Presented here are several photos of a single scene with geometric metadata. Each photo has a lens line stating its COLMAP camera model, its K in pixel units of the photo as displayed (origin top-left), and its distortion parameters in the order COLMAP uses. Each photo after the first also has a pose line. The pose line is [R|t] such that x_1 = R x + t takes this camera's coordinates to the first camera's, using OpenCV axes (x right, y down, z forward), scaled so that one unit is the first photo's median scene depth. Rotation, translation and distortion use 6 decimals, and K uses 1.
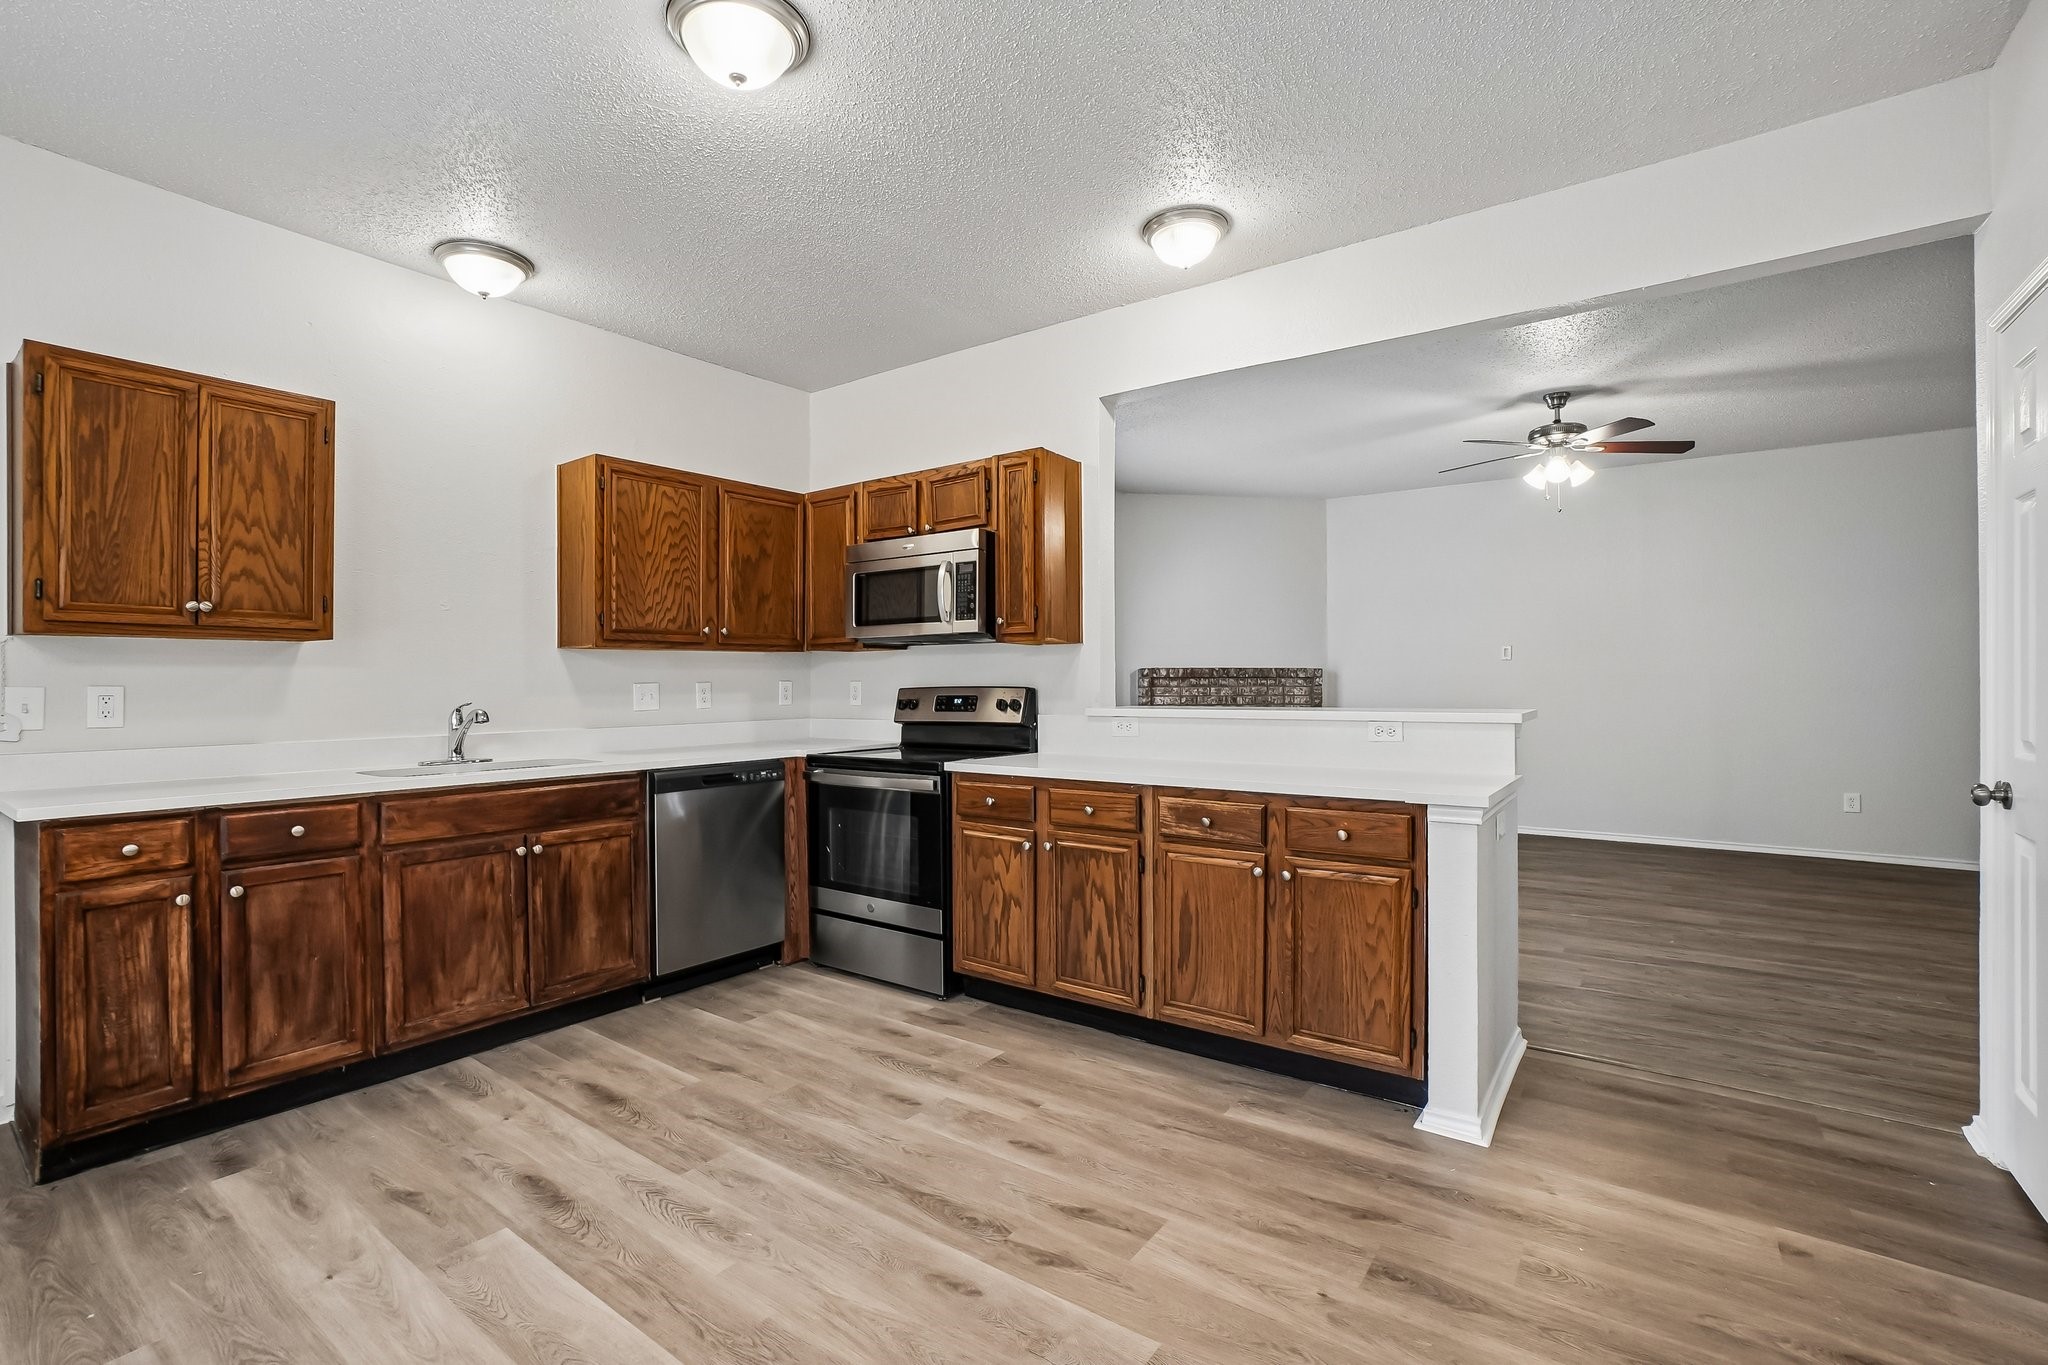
lens RADIAL K [[902.8, 0, 1000.4], [0, 902.8, 687.2], [0, 0, 1]] dist [-0.065499, 0.023521]
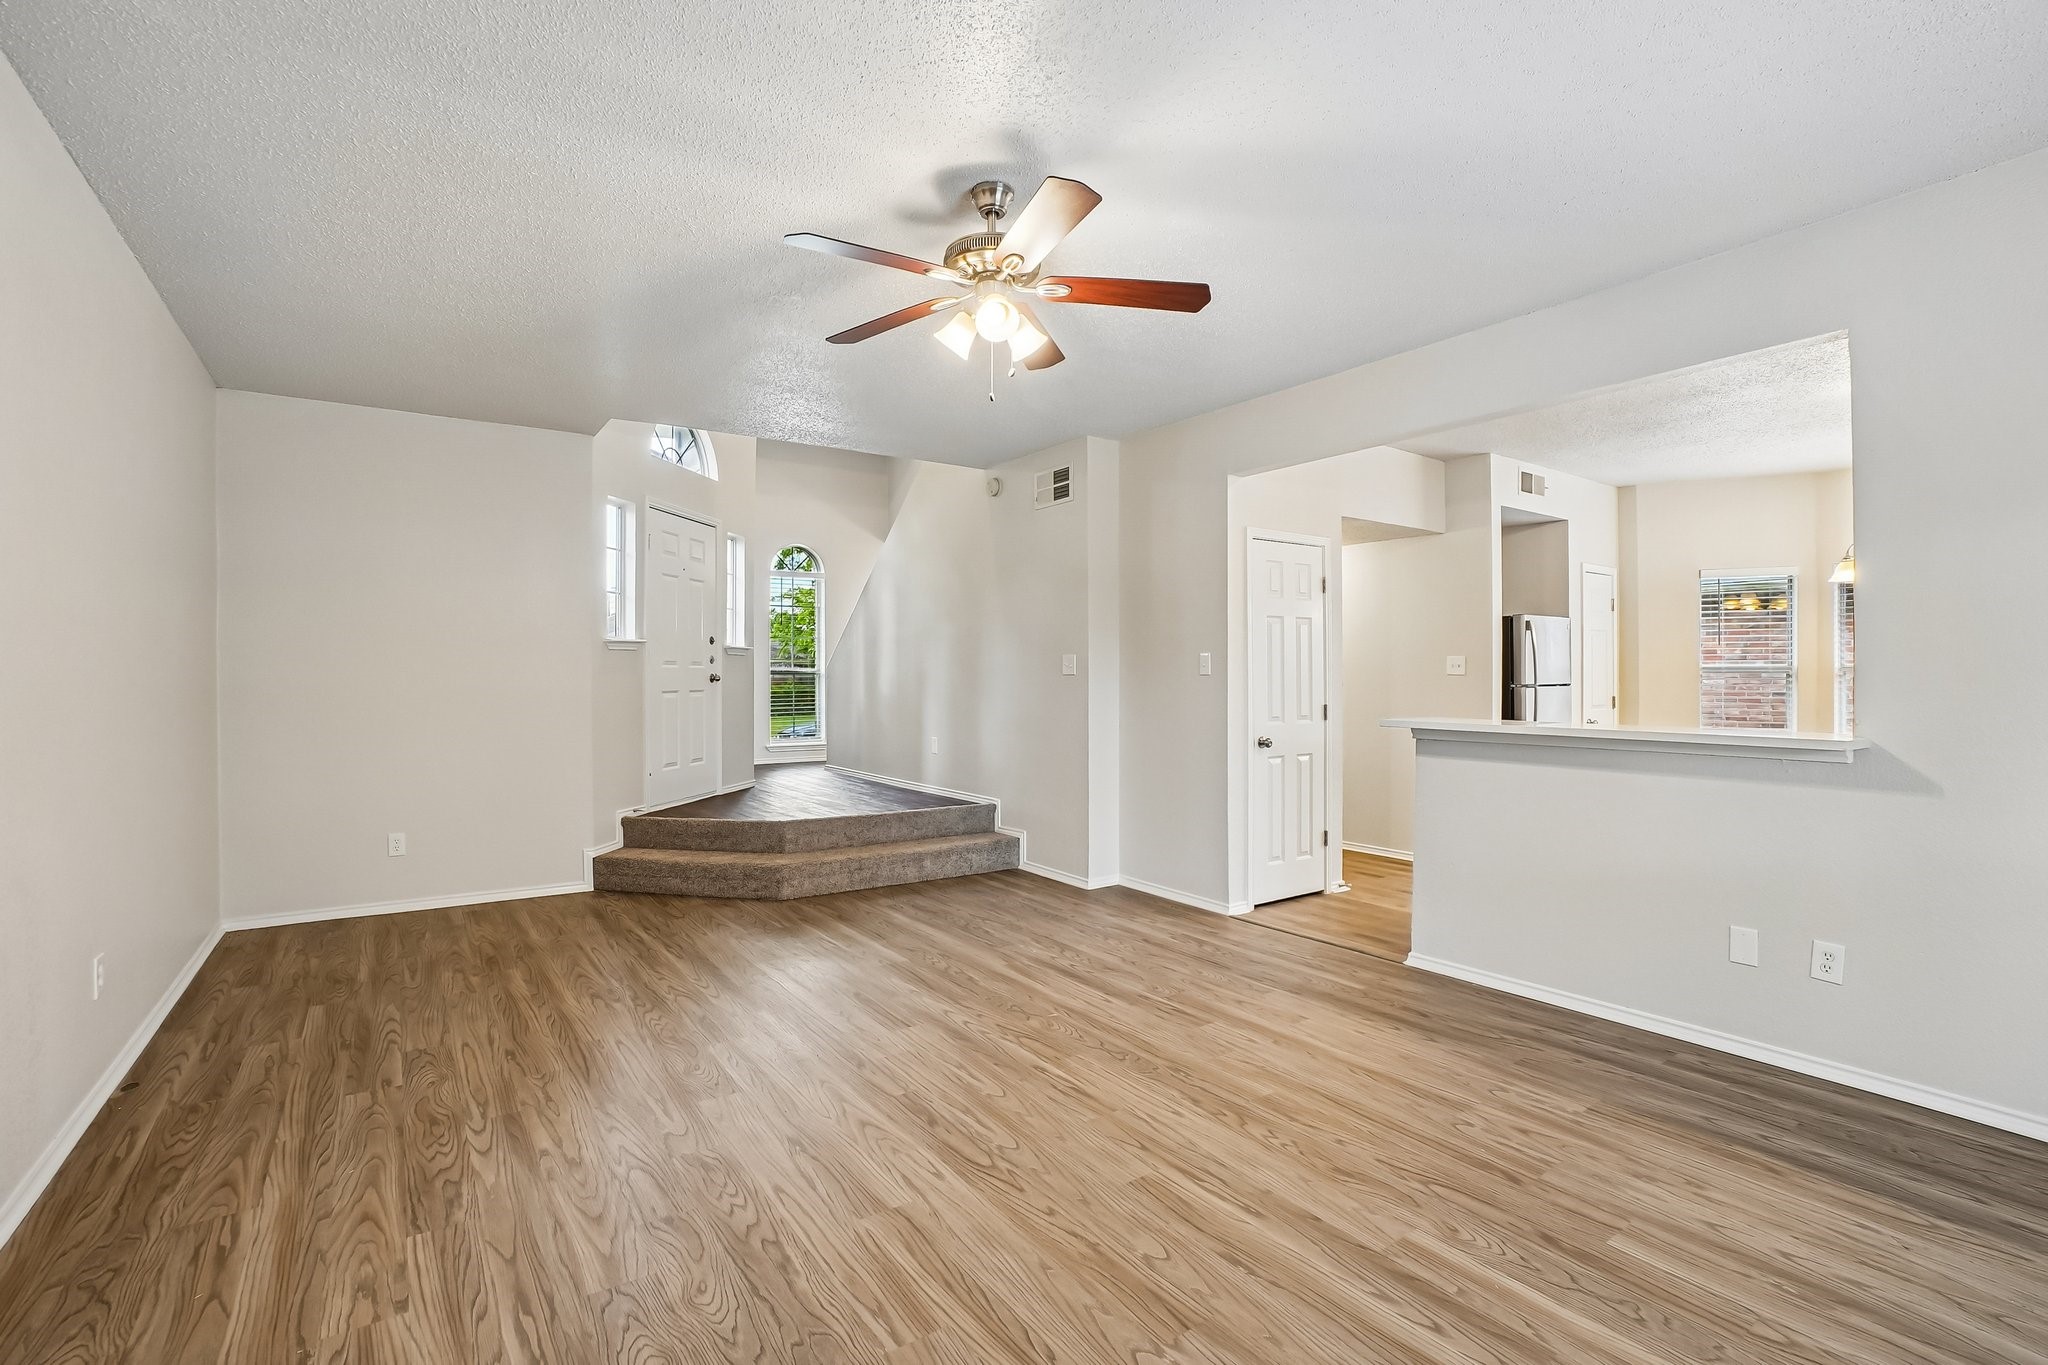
lens RADIAL K [[925.0, 0, 1007.5], [0, 925.0, 665.8], [0, 0, 1]] dist [-0.061994, 0.024773]
pose [[-0.945421, 0.008694, 0.325735, 0.701643], [0.006703, 0.999951, -0.007235, -0.046057], [-0.325782, -0.004657, -0.945434, 2.472220]]
